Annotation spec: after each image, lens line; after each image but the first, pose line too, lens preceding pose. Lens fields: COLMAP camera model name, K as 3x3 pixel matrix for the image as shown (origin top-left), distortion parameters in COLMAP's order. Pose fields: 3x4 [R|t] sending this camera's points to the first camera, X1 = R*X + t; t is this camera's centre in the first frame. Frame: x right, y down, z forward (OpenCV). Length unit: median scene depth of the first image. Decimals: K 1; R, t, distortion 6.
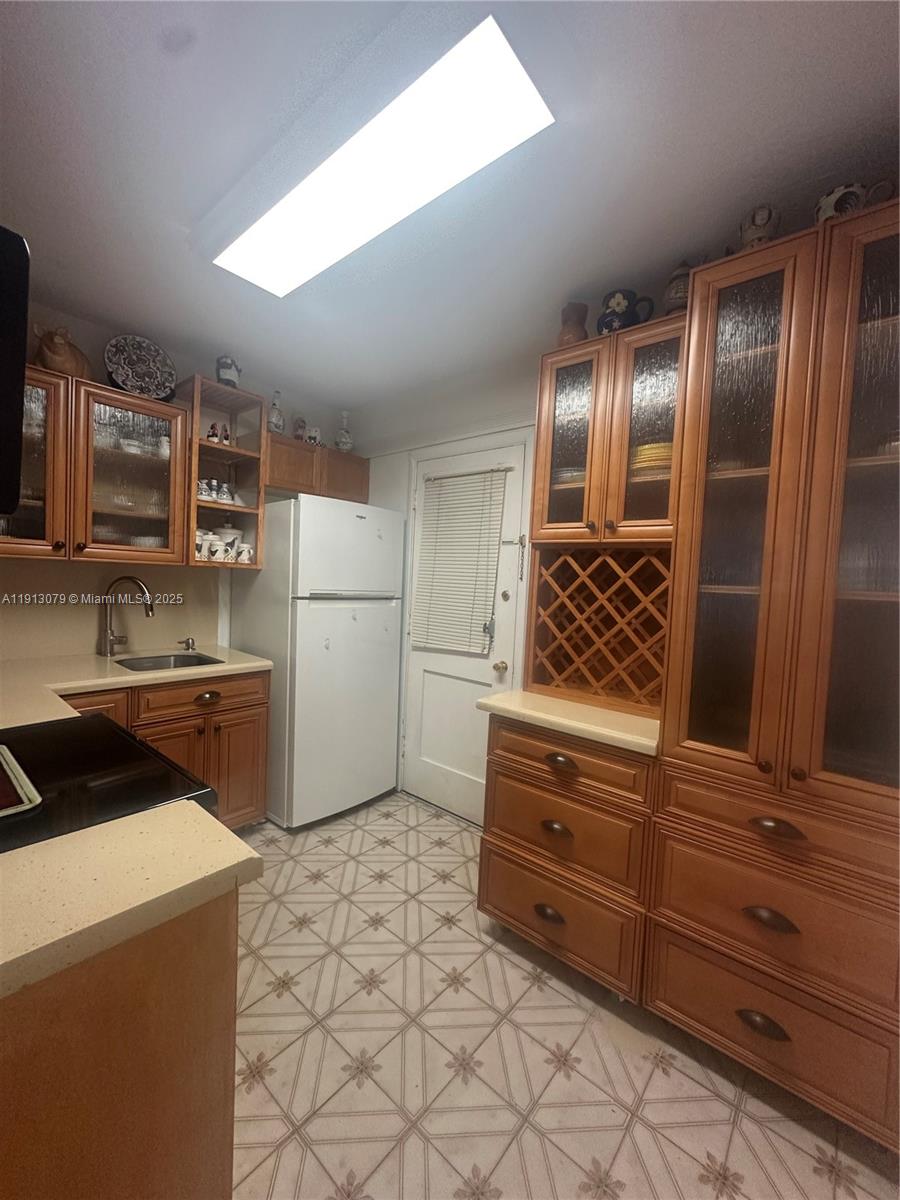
lens RADIAL K [[481.6, 0, 450.0], [0, 481.6, 600.0], [0, 0, 1]] dist [-0.002543, 0.000021]
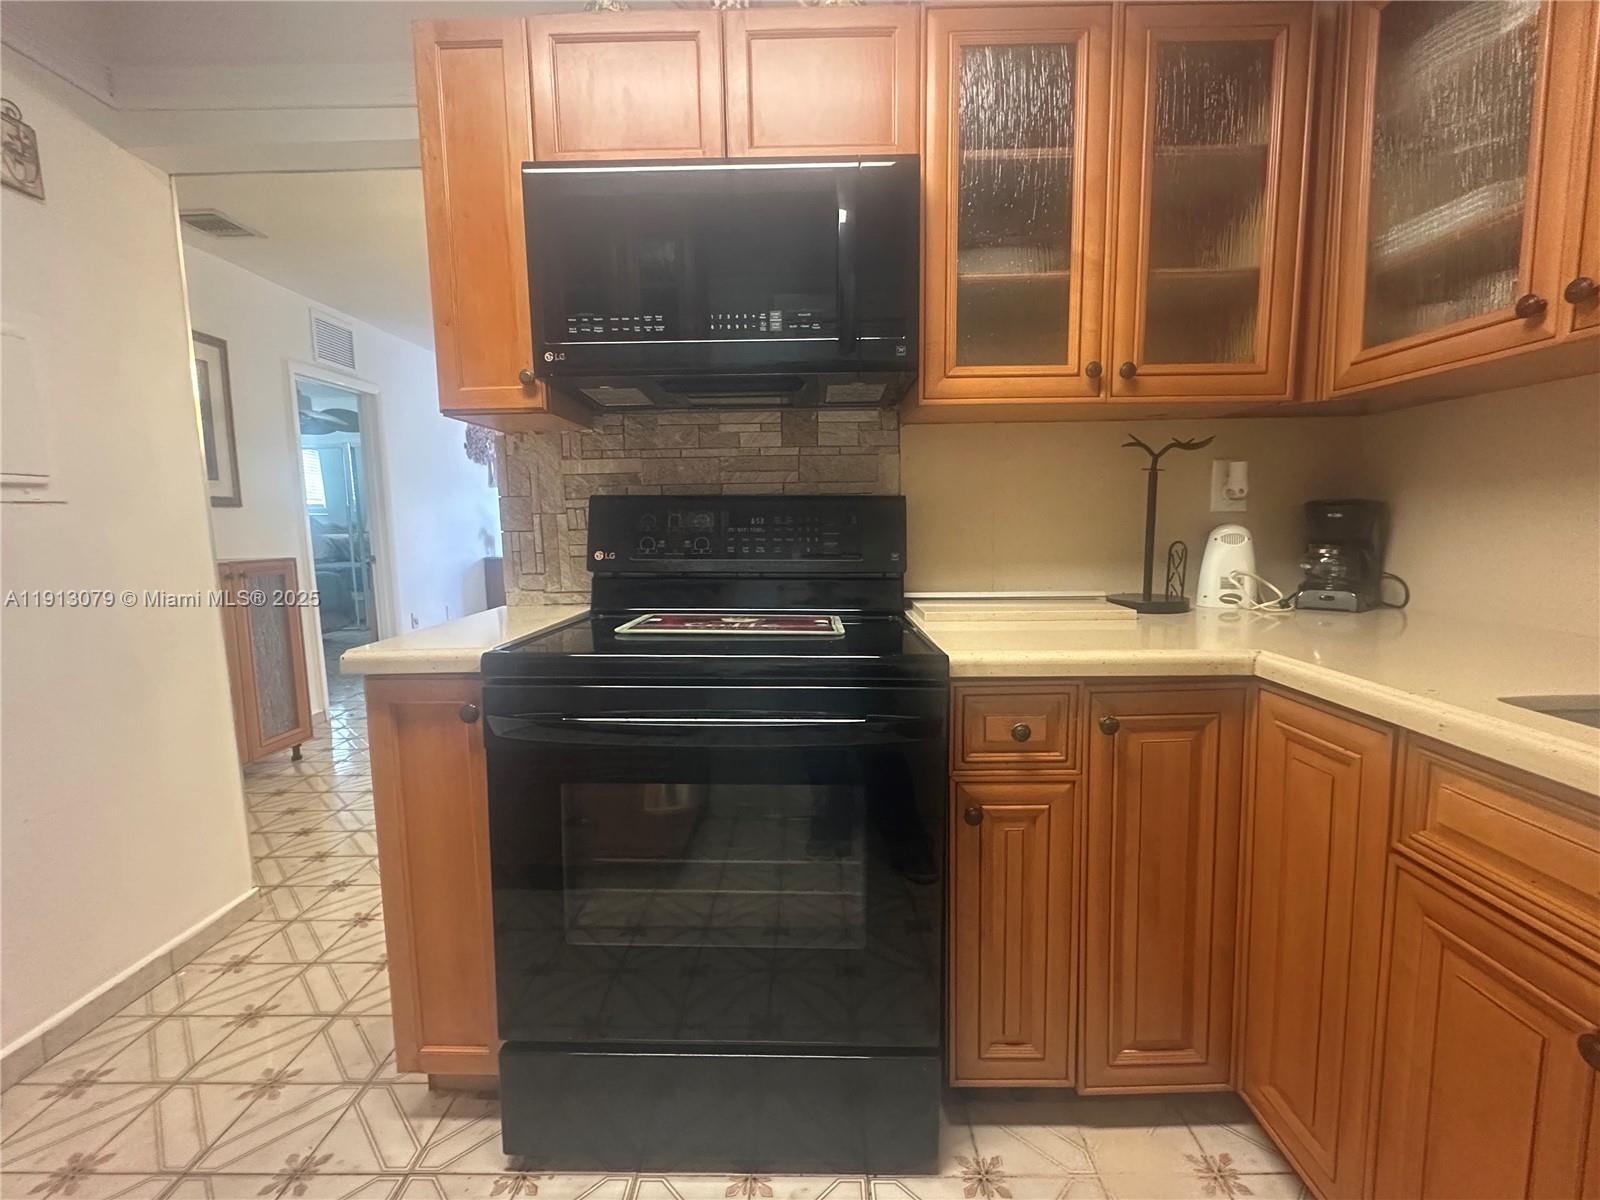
lens RADIAL K [[710.4, 0, 800.0], [0, 710.4, 600.0], [0, 0, 1]] dist [-0.003229, -0.000323]
pose [[-0.775721, 0.039707, -0.629826, -0.054606], [-0.045091, 0.991981, 0.118074, 0.049412], [0.629463, 0.119992, -0.767710, 0.867454]]
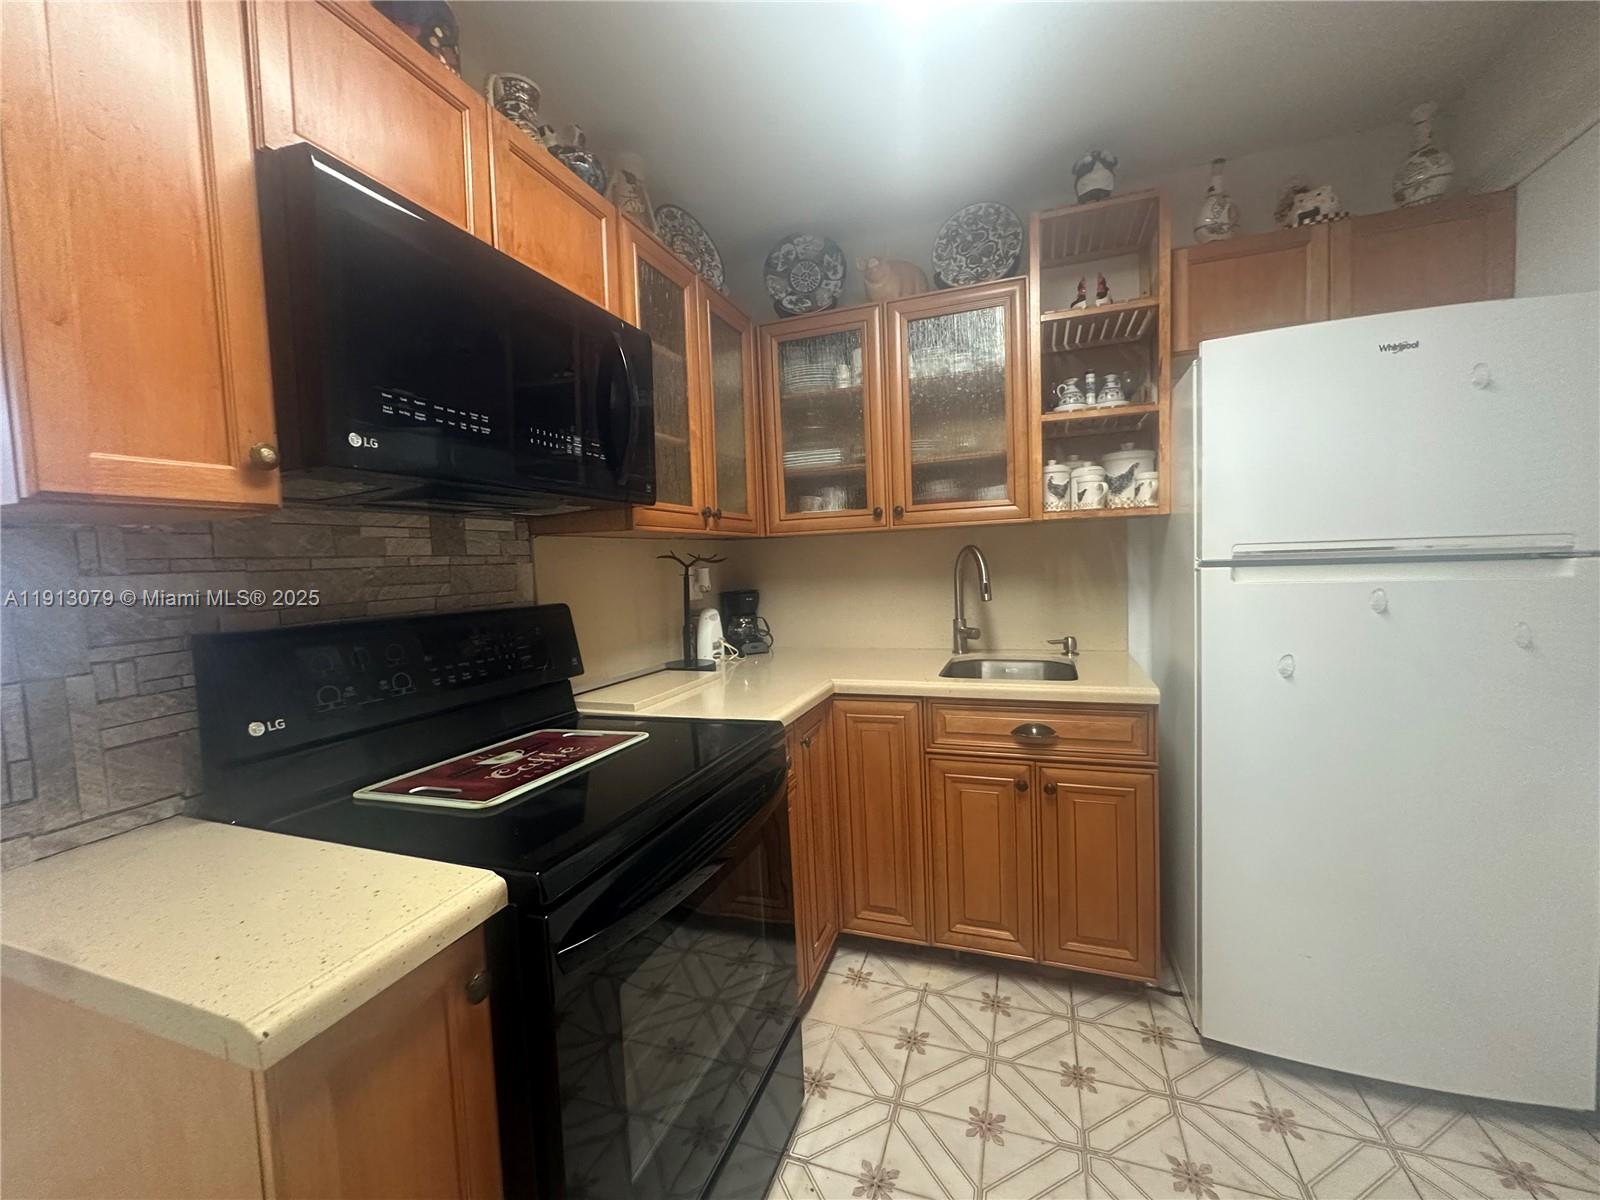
lens RADIAL K [[639.3, 0, 801.4], [0, 639.3, 597.3], [0, 0, 1]] dist [-0.005480, -0.000090]
pose [[0.341371, 0.000218, -0.939929, 0.136597], [0.013903, 0.999889, 0.005282, 0.019310], [0.939826, -0.014871, 0.341330, 0.398308]]
